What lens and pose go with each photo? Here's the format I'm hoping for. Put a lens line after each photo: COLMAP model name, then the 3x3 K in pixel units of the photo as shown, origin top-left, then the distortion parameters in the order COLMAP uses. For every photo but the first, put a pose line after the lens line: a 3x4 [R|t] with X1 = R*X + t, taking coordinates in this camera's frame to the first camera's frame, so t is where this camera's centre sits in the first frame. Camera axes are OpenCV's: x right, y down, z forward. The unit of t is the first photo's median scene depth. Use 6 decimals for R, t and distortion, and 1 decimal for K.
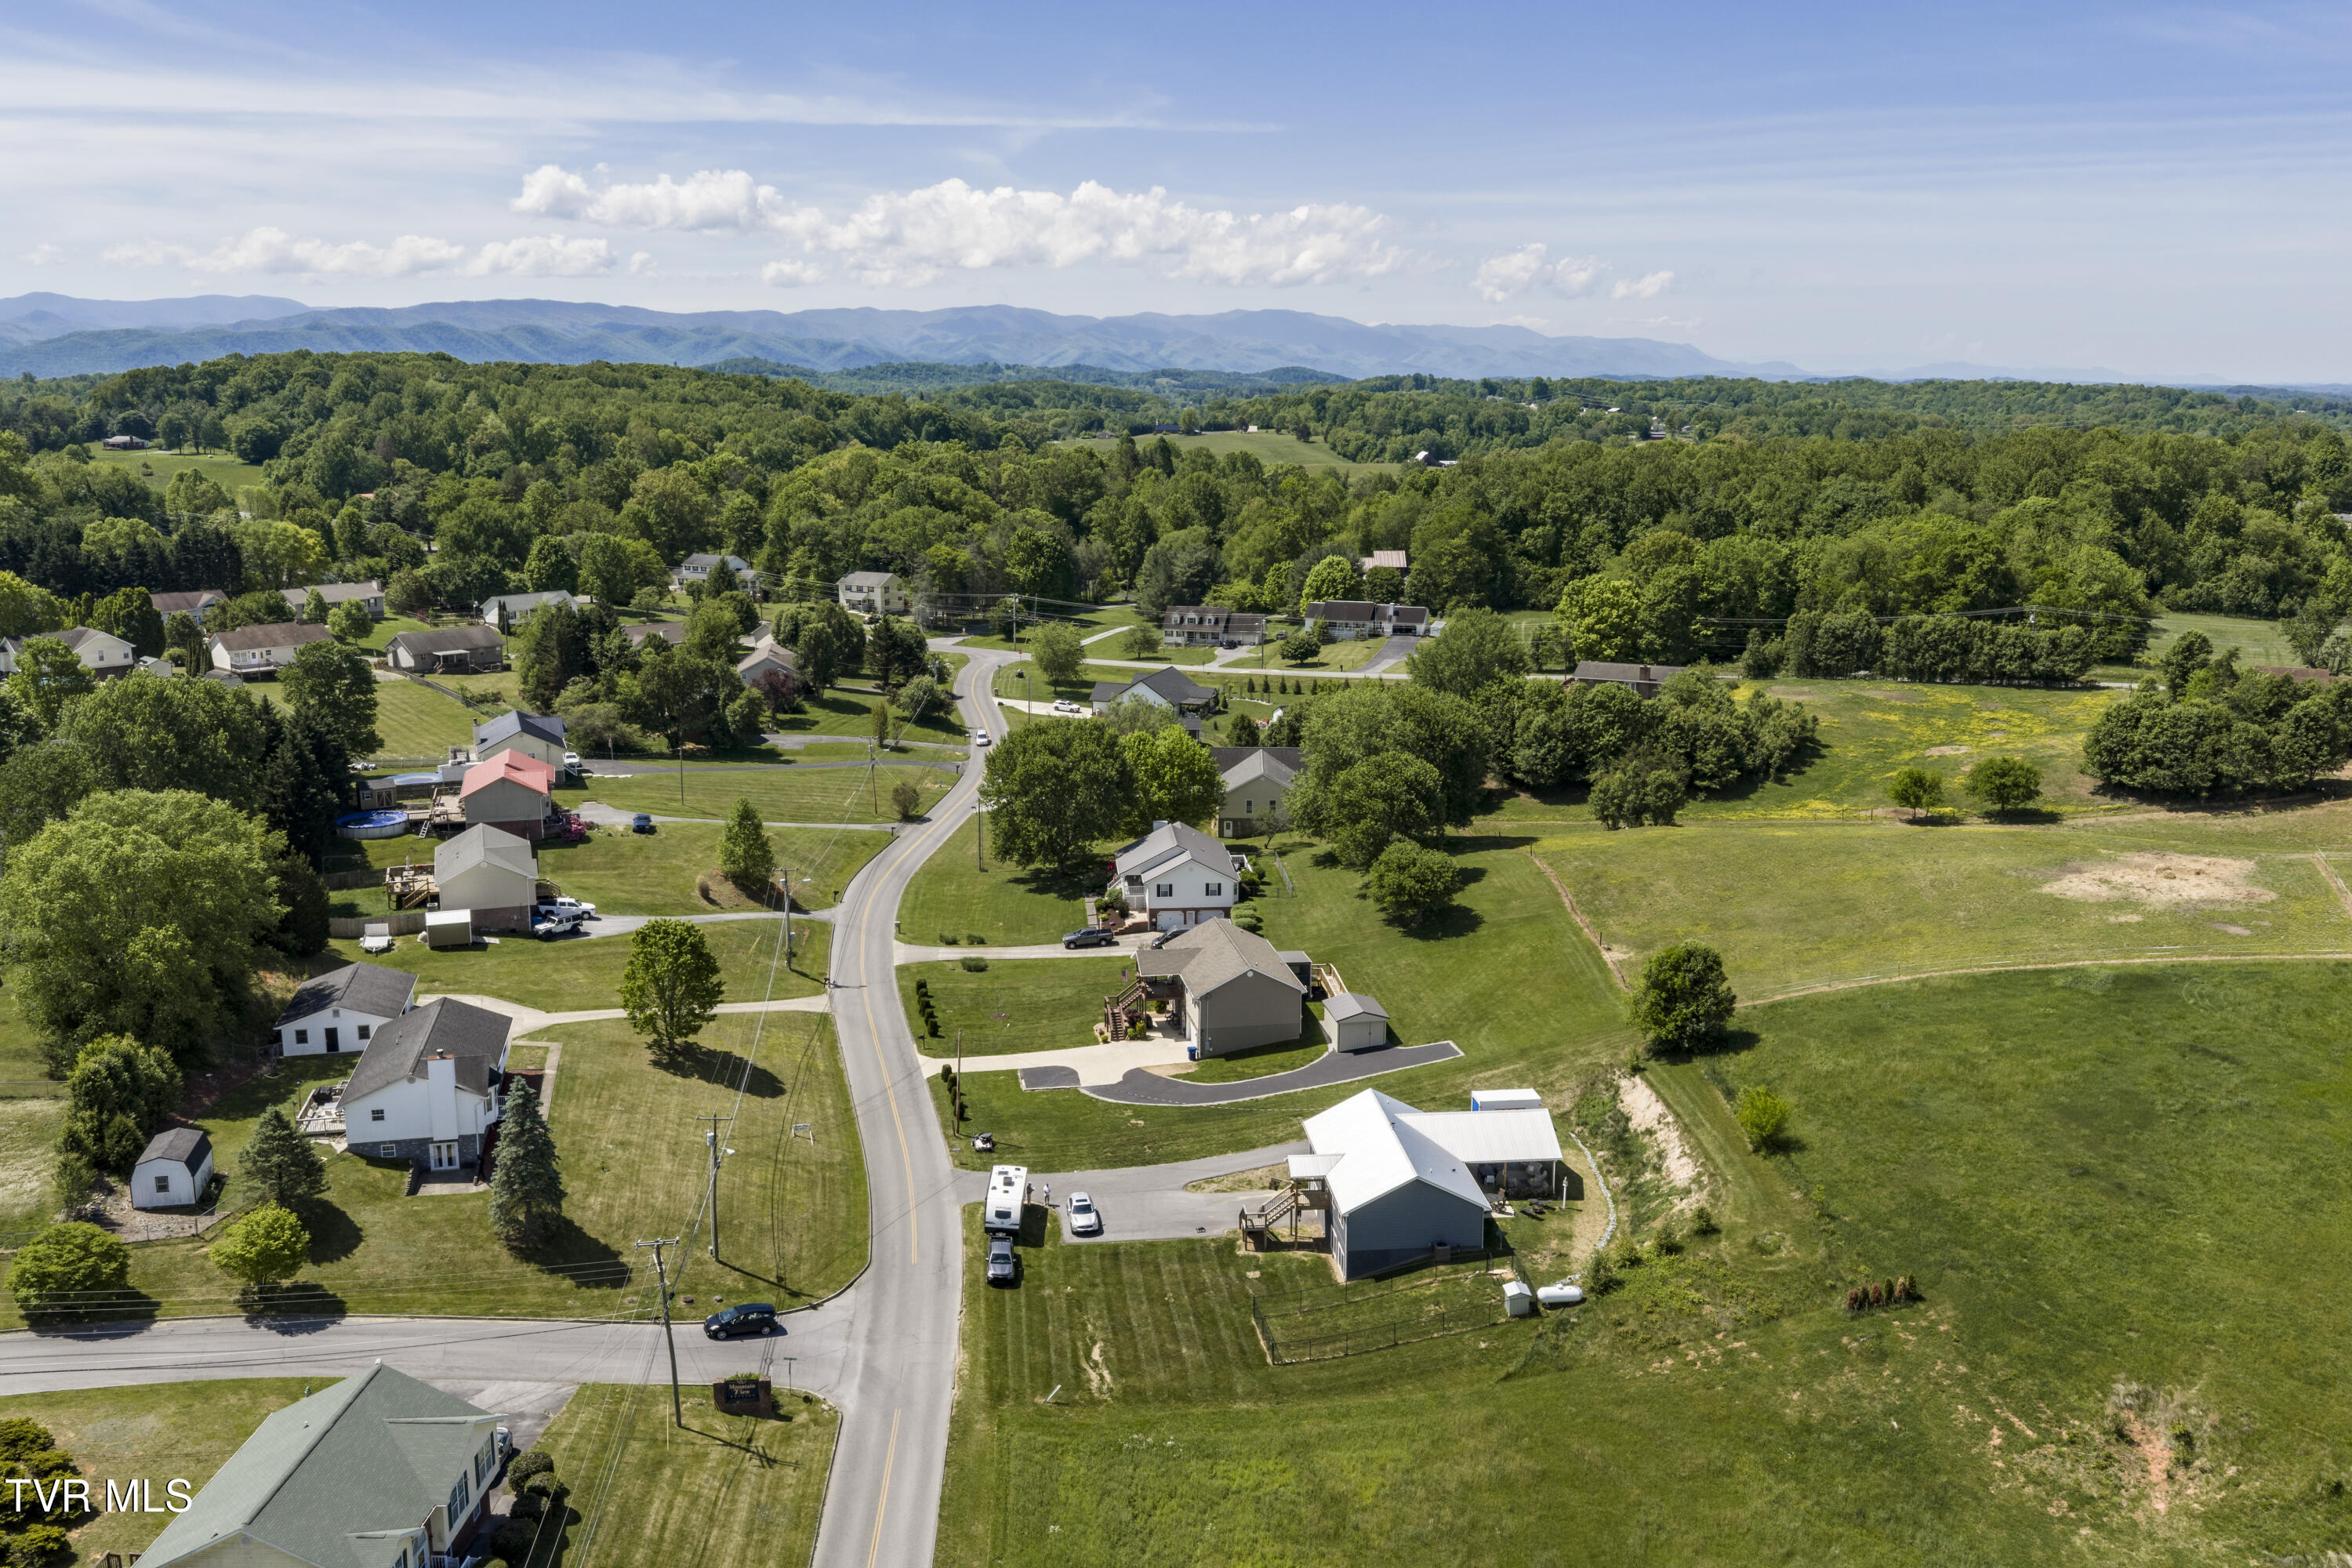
lens RADIAL K [[1941.6, 0, 1185.0], [0, 1941.6, 786.8], [0, 0, 1]] dist [0.027322, -0.040788]
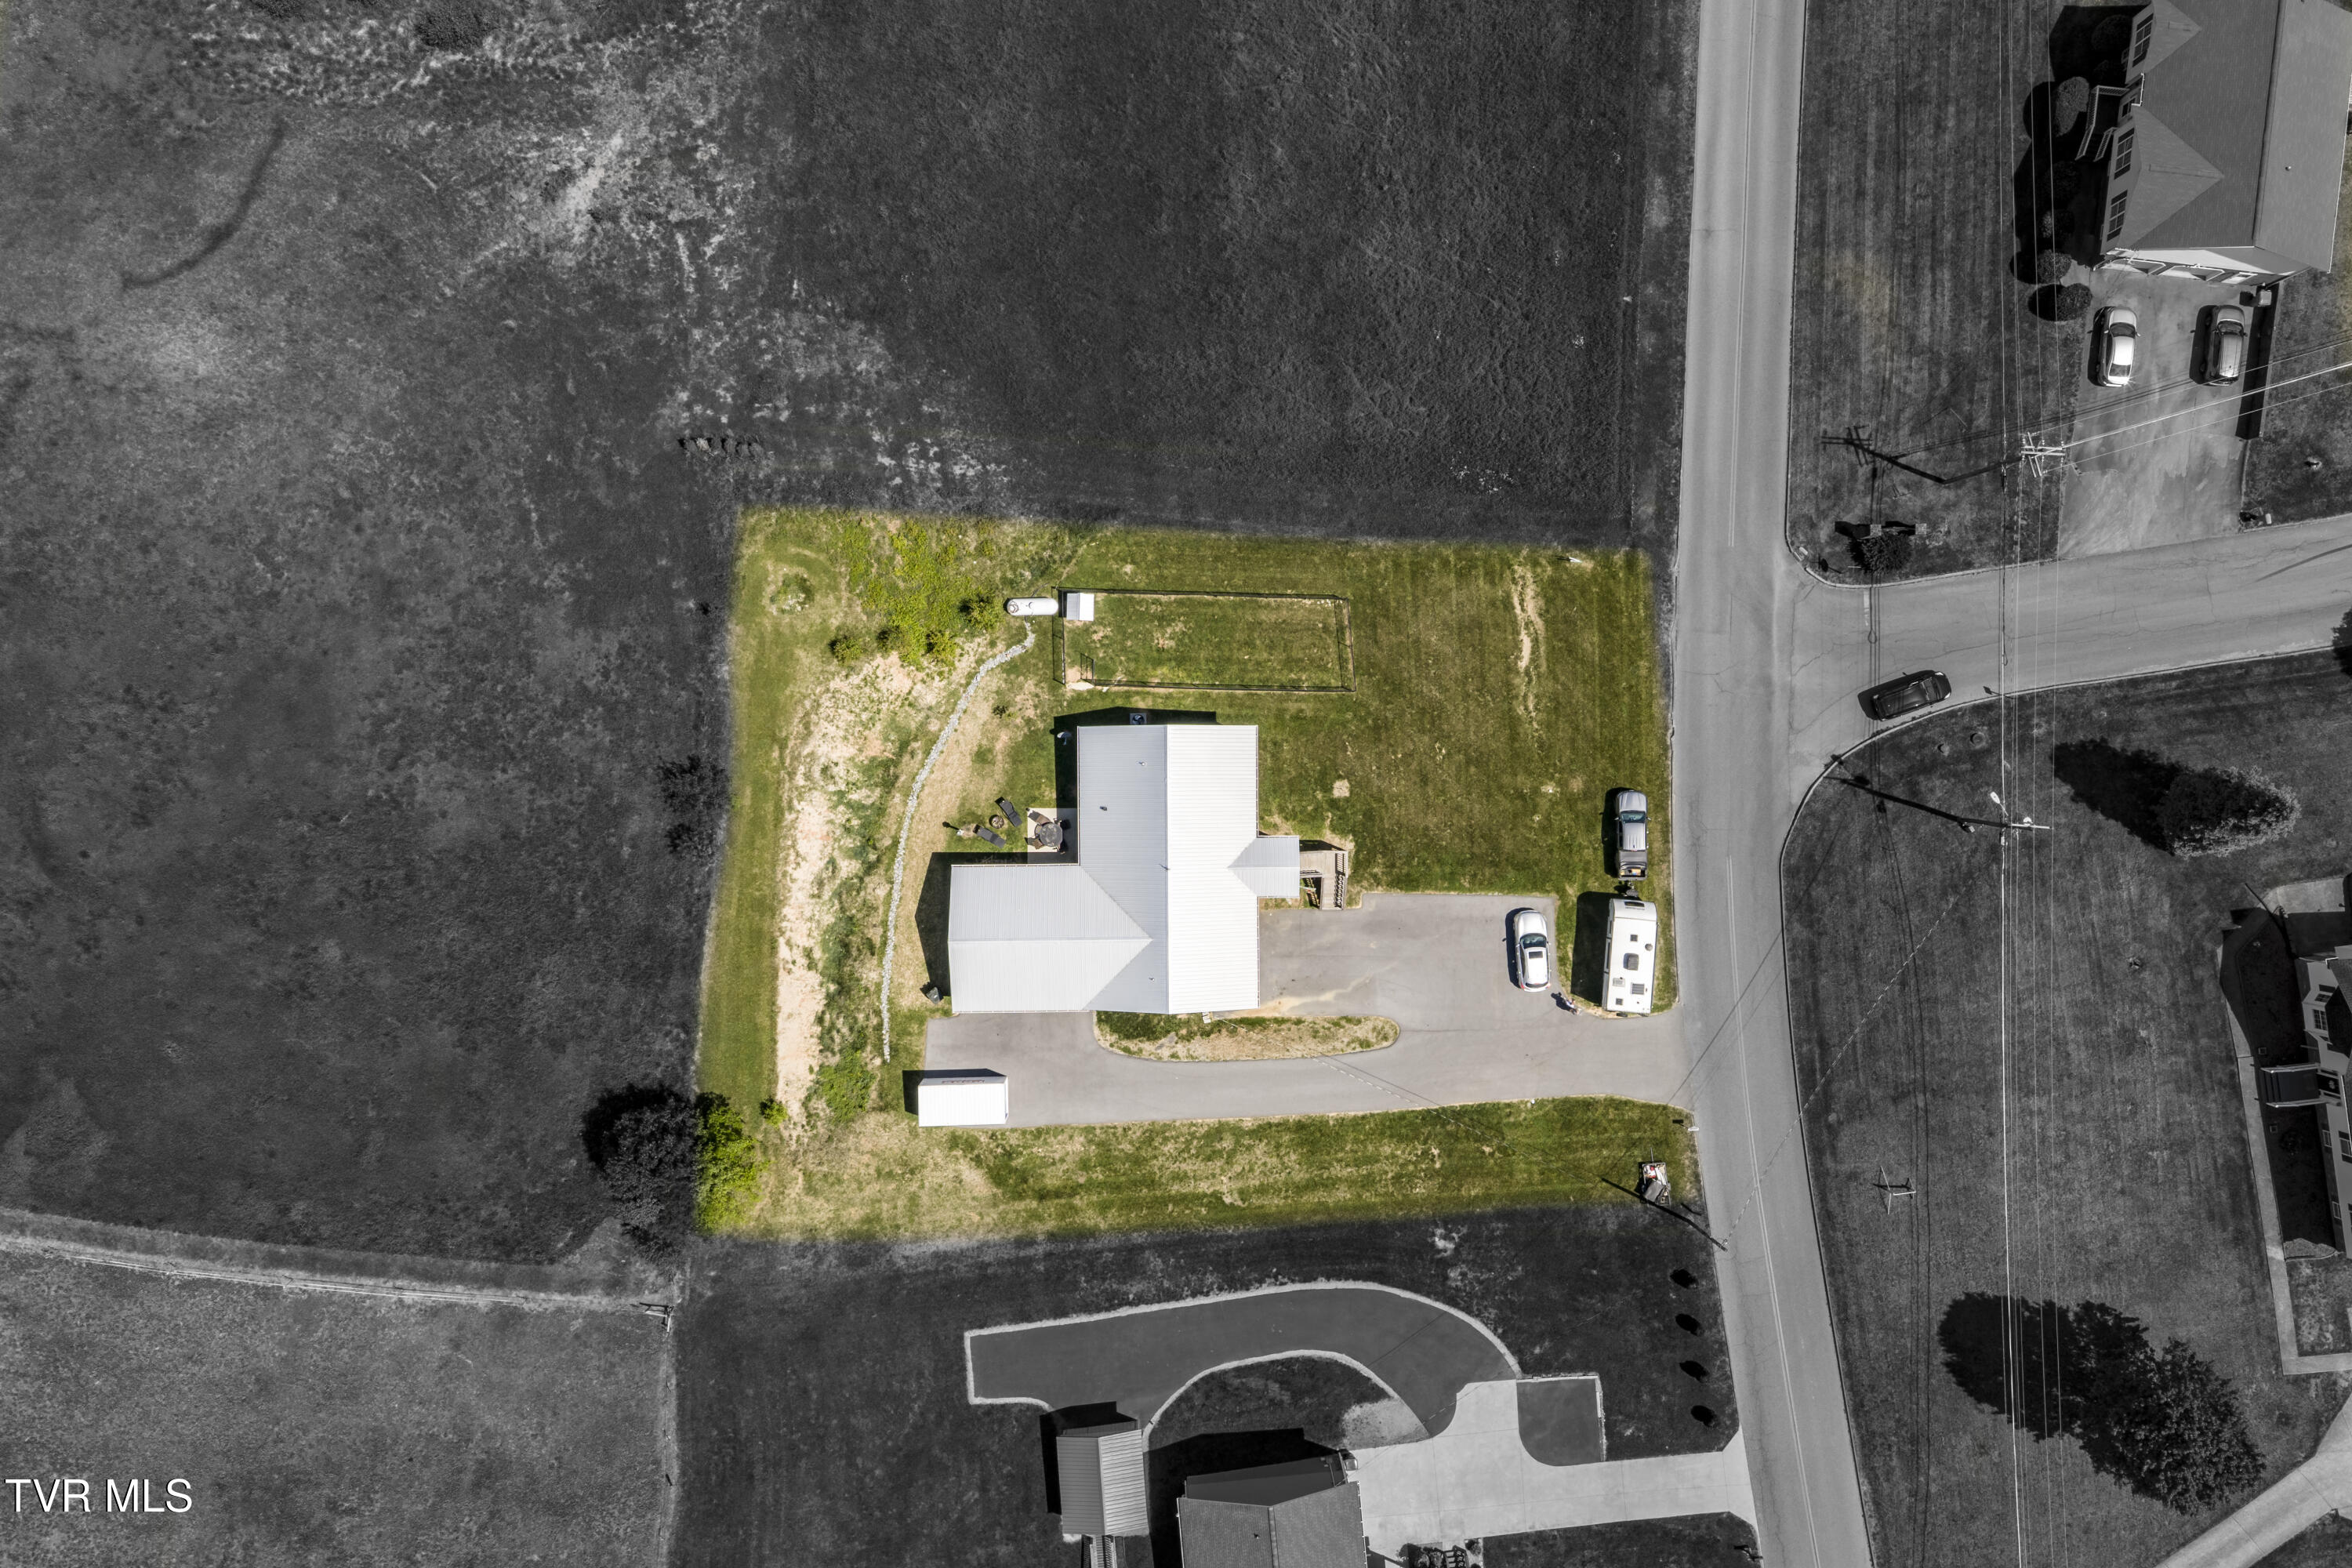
lens RADIAL K [[1941.6, 0, 1185.0], [0, 1941.6, 786.8], [0, 0, 1]] dist [0.027322, -0.040788]
pose [[-0.995562, -0.093592, -0.009855, 0.108005], [0.010459, -0.214102, 0.976755, -0.571091], [-0.093527, 0.972317, 0.214131, 0.778418]]
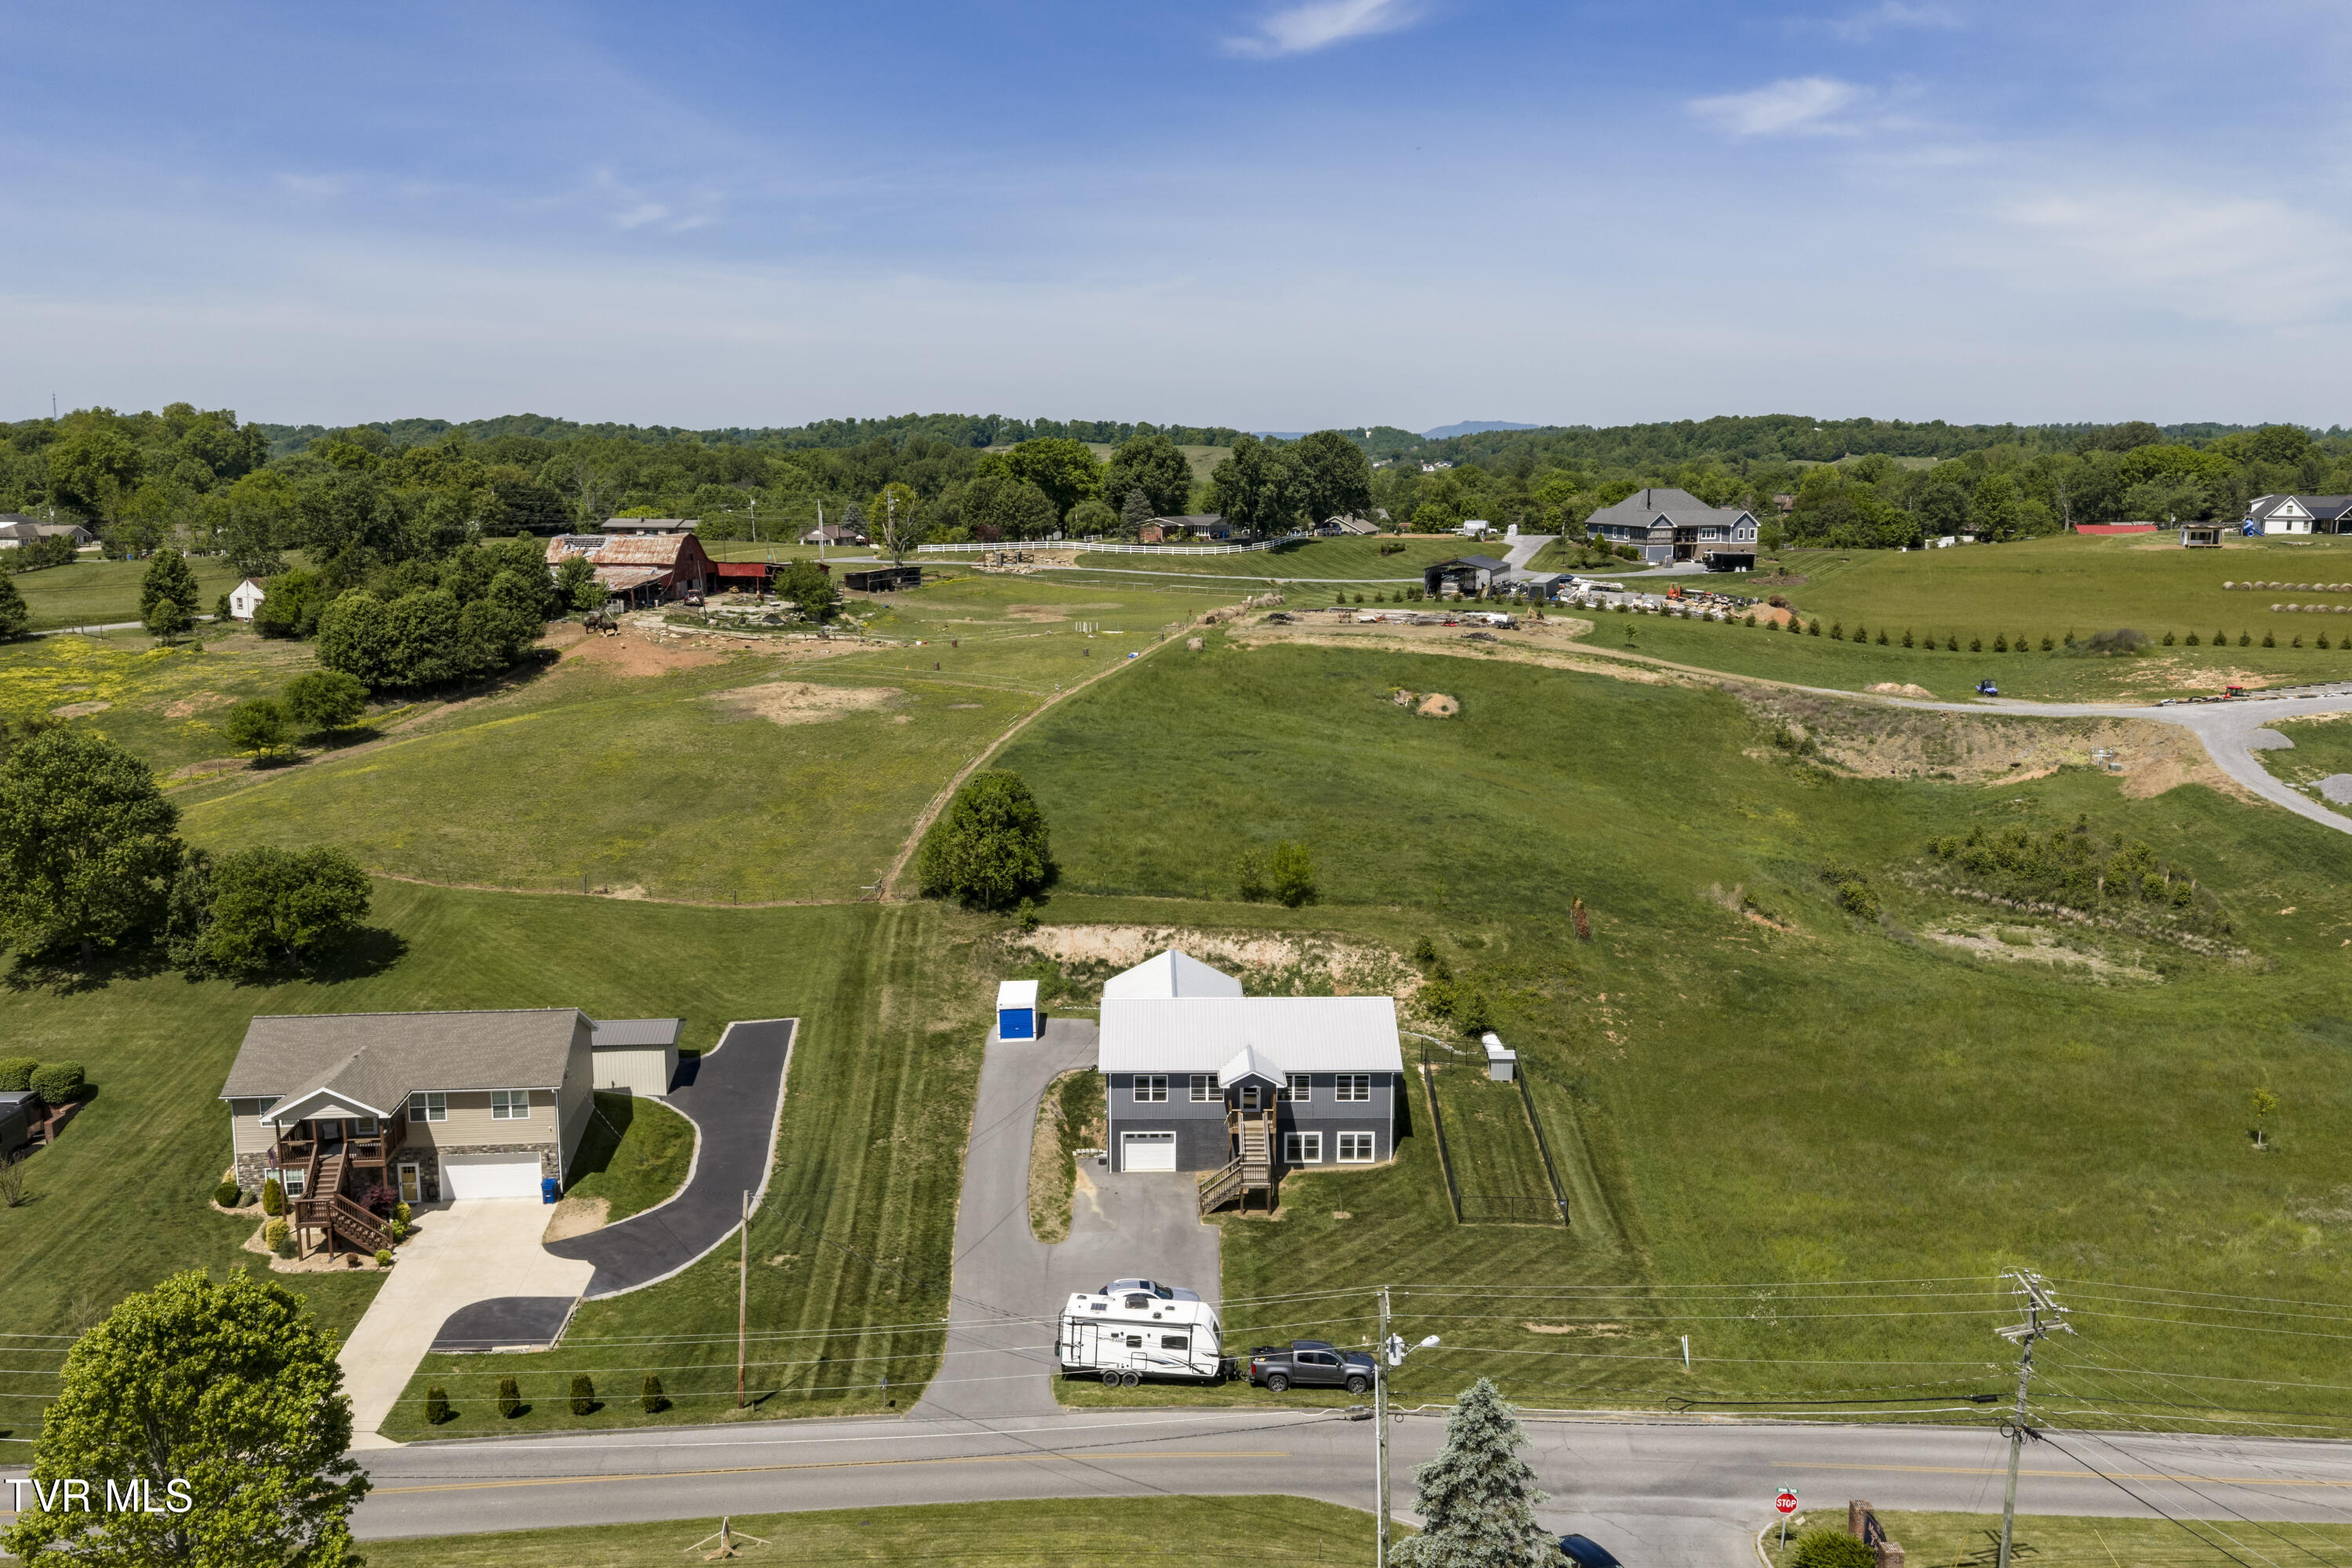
lens RADIAL K [[1941.6, 0, 1185.0], [0, 1941.6, 786.8], [0, 0, 1]] dist [0.027322, -0.040788]
pose [[0.084725, -0.174699, 0.980970, -0.631910], [0.208284, 0.965865, 0.154020, -0.030836], [-0.974392, 0.191270, 0.118220, 0.892742]]
